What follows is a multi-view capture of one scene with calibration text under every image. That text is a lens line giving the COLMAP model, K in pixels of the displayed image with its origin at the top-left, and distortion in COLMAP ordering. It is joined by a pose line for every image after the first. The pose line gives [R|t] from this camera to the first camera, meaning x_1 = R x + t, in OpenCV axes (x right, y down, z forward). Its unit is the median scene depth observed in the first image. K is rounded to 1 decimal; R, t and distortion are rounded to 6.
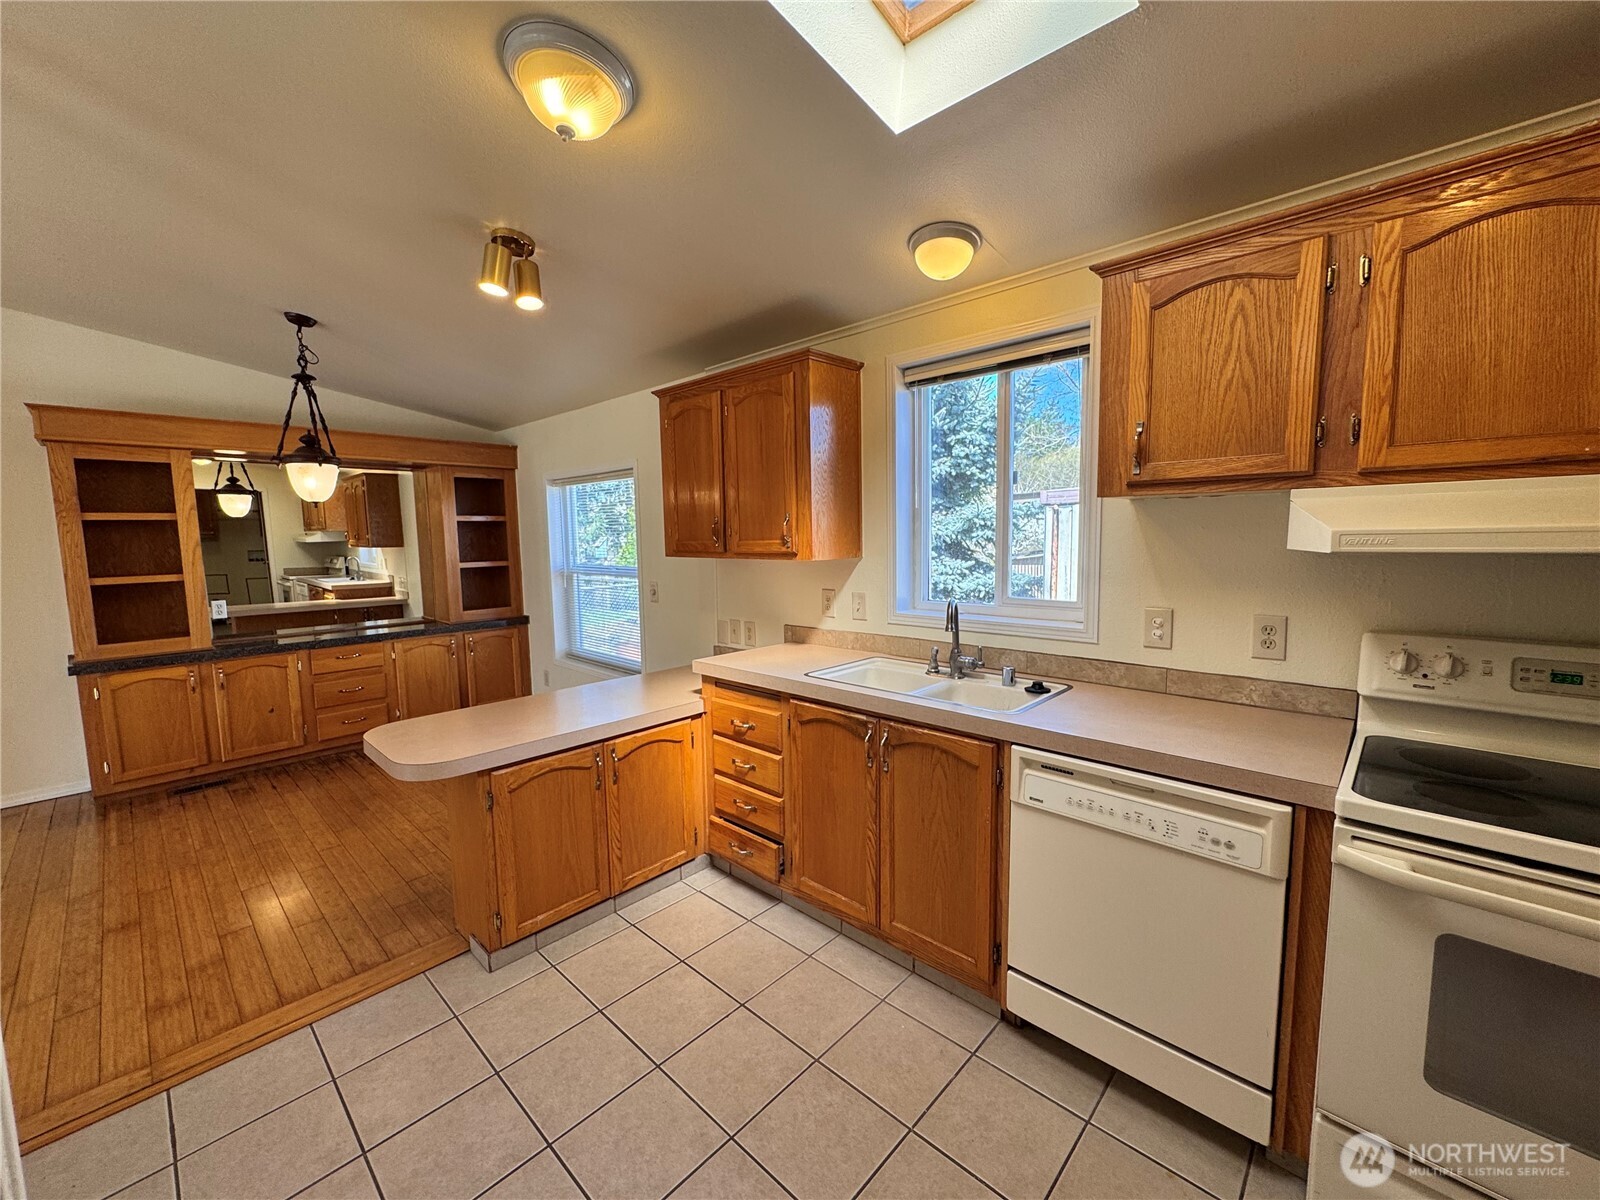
lens RADIAL K [[640.4, 0, 800.2], [0, 640.4, 597.3], [0, 0, 1]] dist [-0.001549, 0.000049]
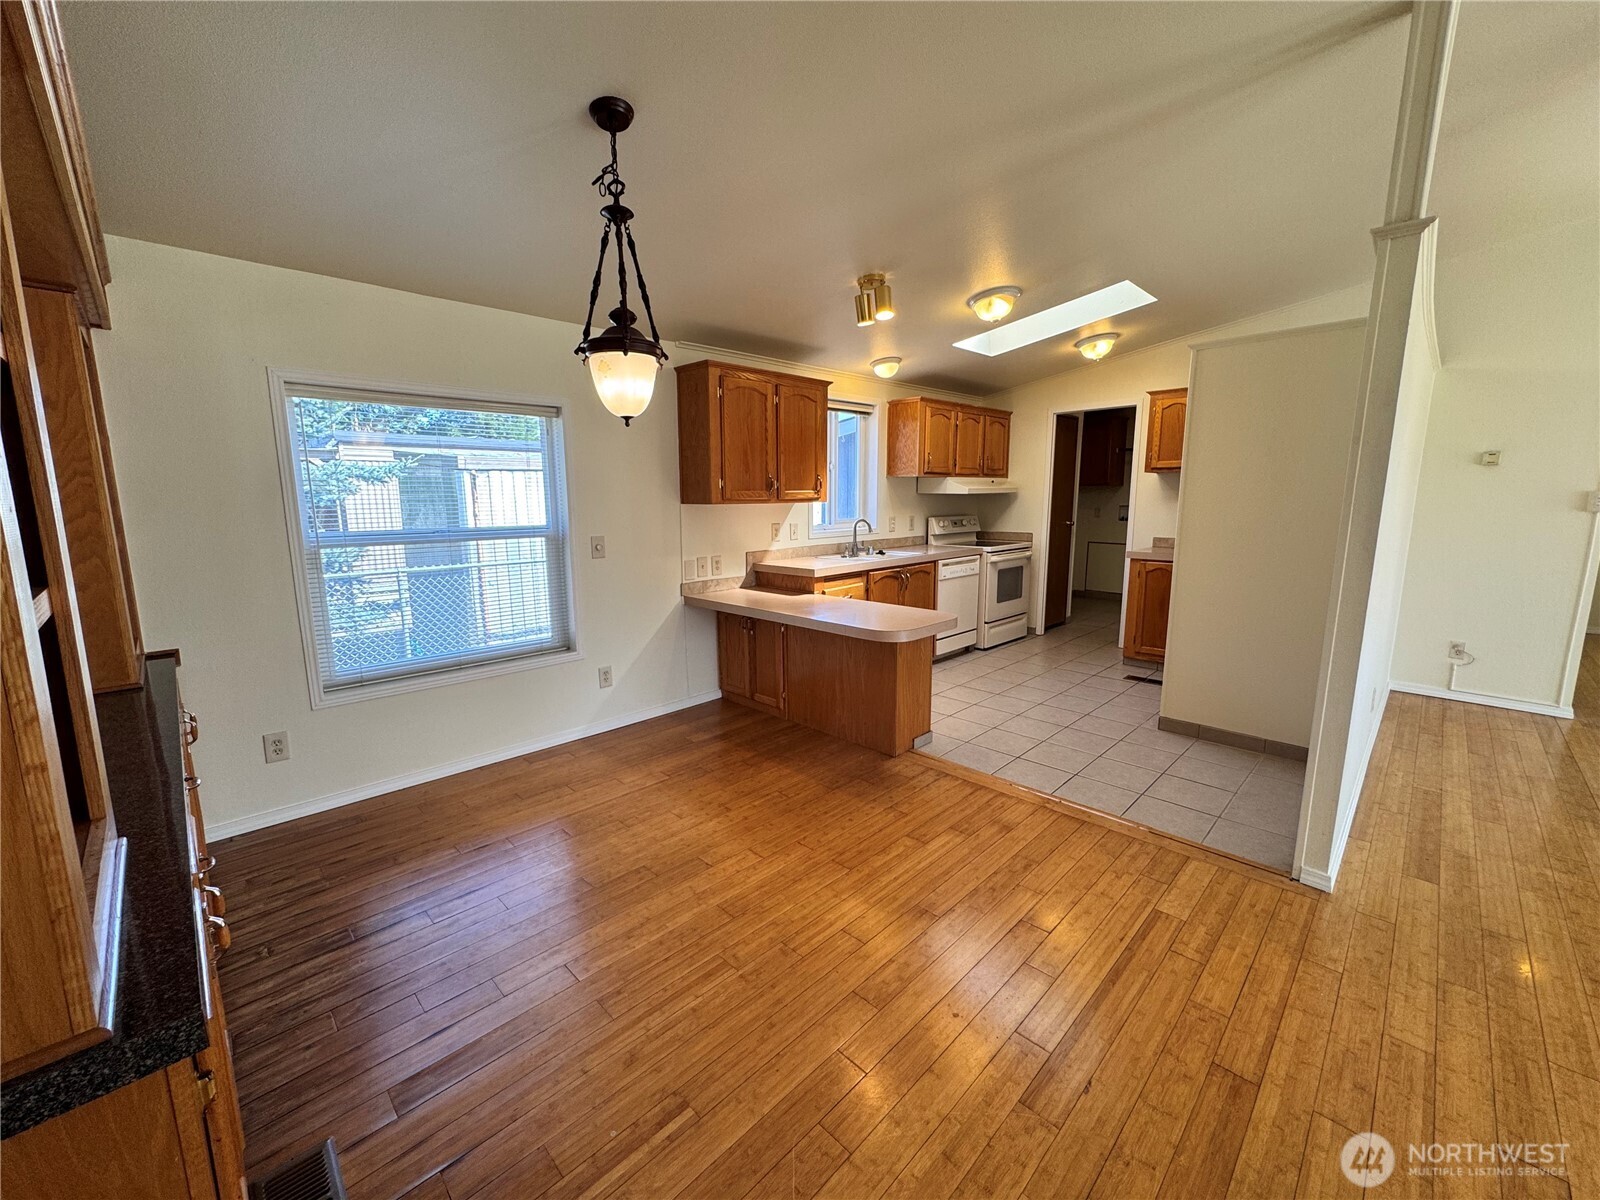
lens RADIAL K [[640.4, 0, 802.1], [0, 640.4, 598.0], [0, 0, 1]] dist [-0.001549, 0.000049]
pose [[0.033395, -0.143277, 0.989119, -2.034400], [0.107961, 0.984397, 0.138948, -0.058406], [-0.993594, 0.102146, 0.048343, 1.170144]]
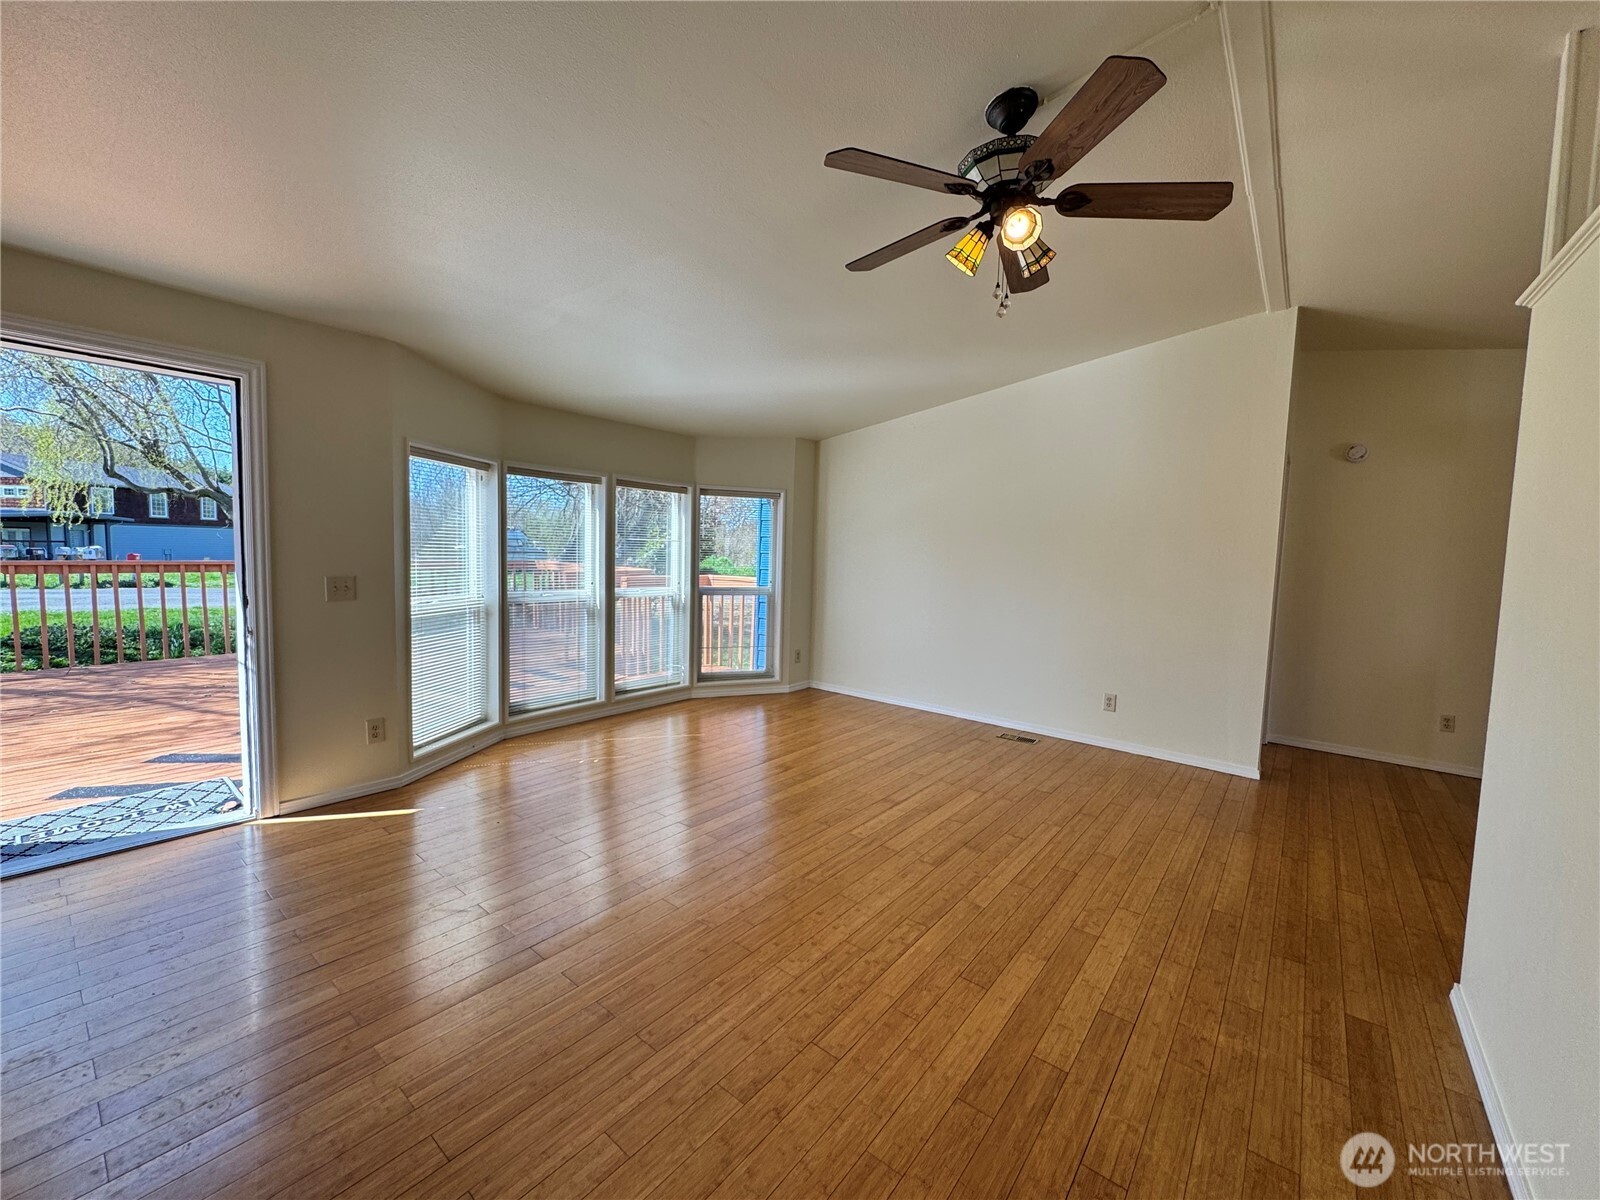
lens RADIAL K [[640.4, 0, 799.4], [0, 640.4, 595.2], [0, 0, 1]] dist [-0.001549, 0.000049]
pose [[0.072395, 0.097282, -0.992620, -0.310343], [-0.136311, 0.986858, 0.086776, 0.100581], [0.988017, 0.129023, 0.084704, -0.618564]]
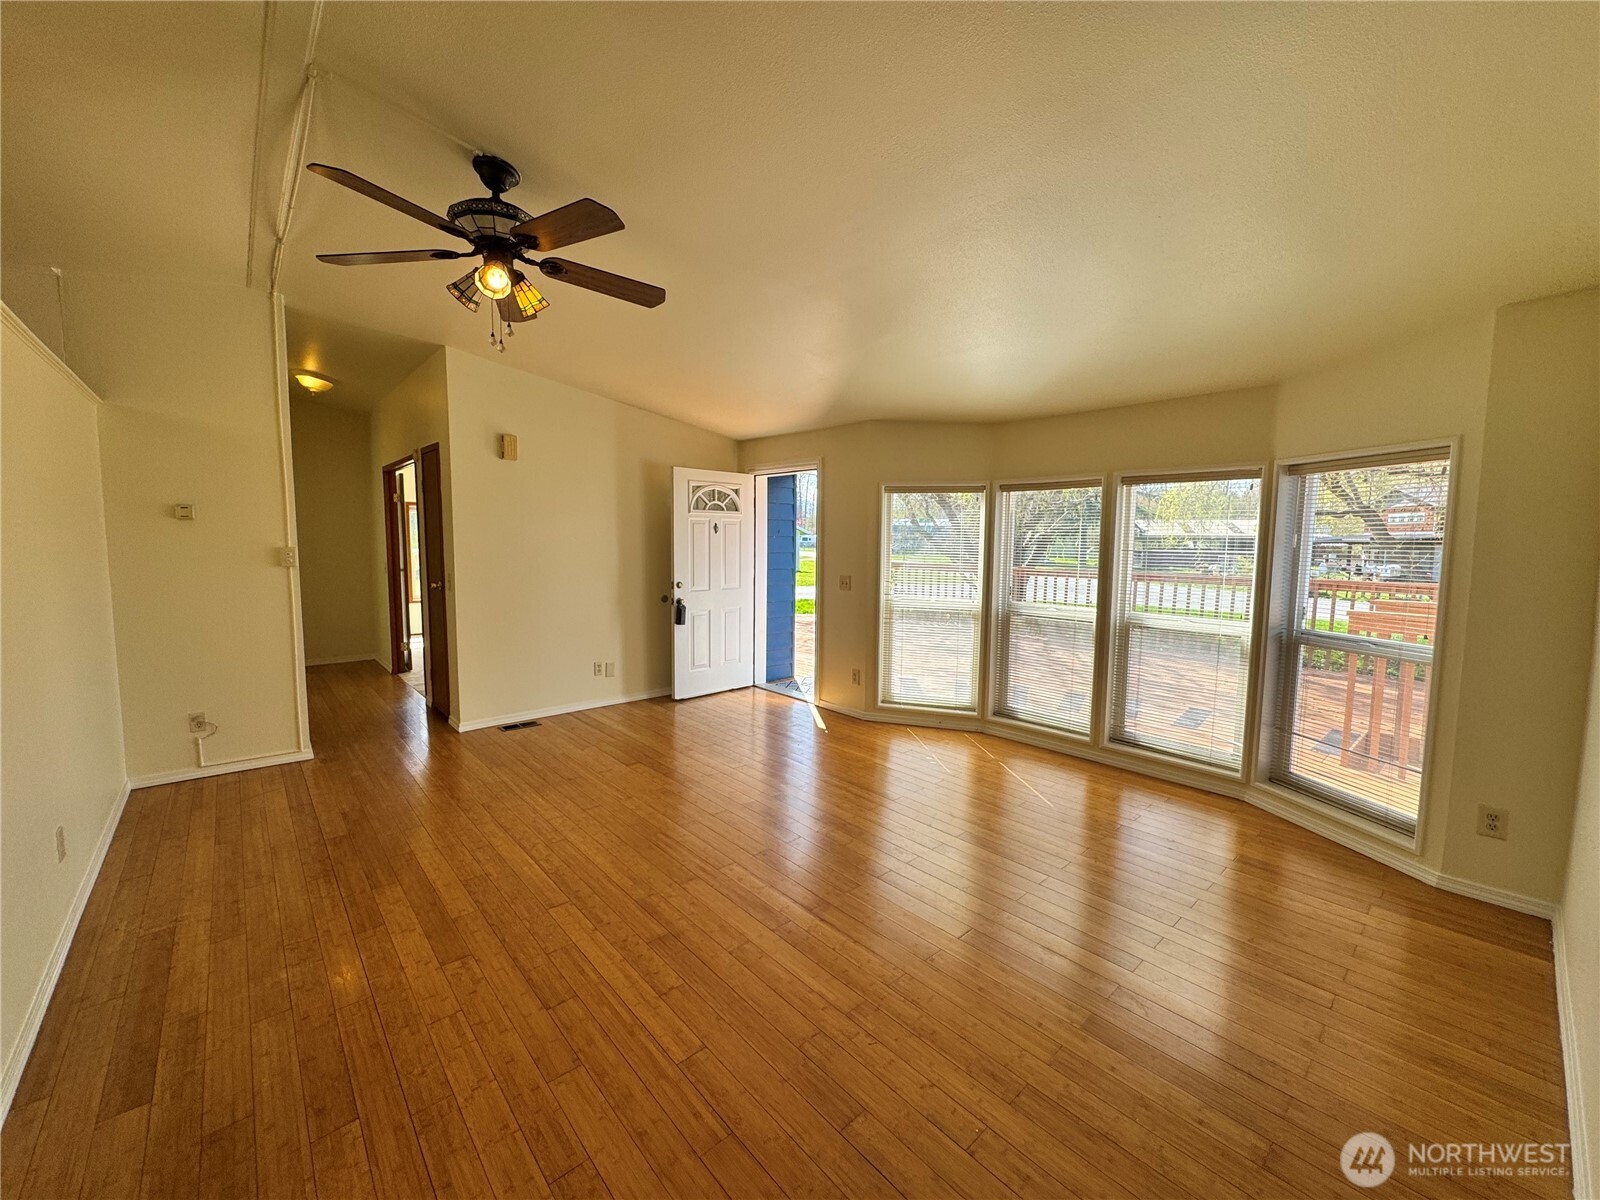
lens RADIAL K [[640.4, 0, 800.2], [0, 640.4, 593.4], [0, 0, 1]] dist [-0.001549, 0.000049]
pose [[-0.995654, 0.005480, 0.092971, -1.871779], [0.022665, 0.982512, 0.184814, -0.047845], [-0.090332, 0.186118, -0.978366, 0.801629]]
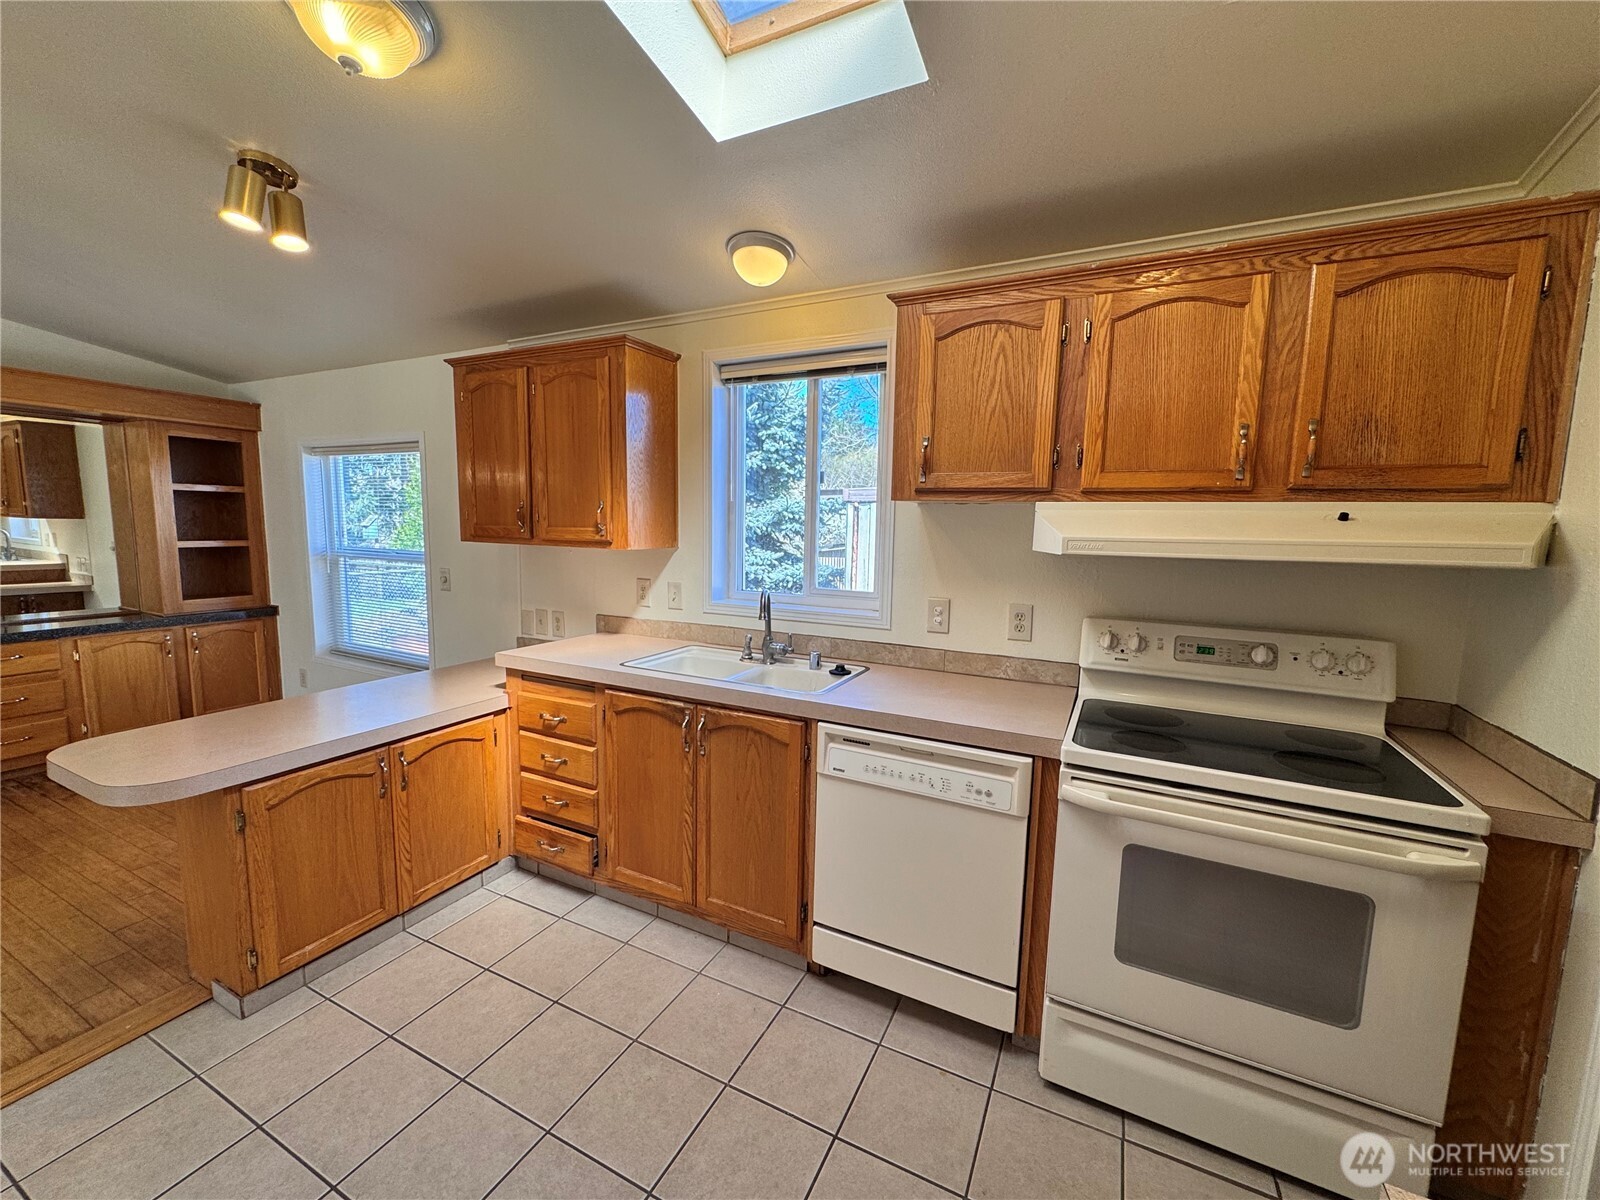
lens RADIAL K [[640.4, 0, 800.5], [0, 640.4, 597.3], [0, 0, 1]] dist [-0.001549, 0.000049]
pose [[0.956867, 0.001779, 0.290520, -0.015182], [-0.006712, 0.999850, 0.015987, -0.001342], [-0.290447, -0.017247, 0.956736, -0.032827]]
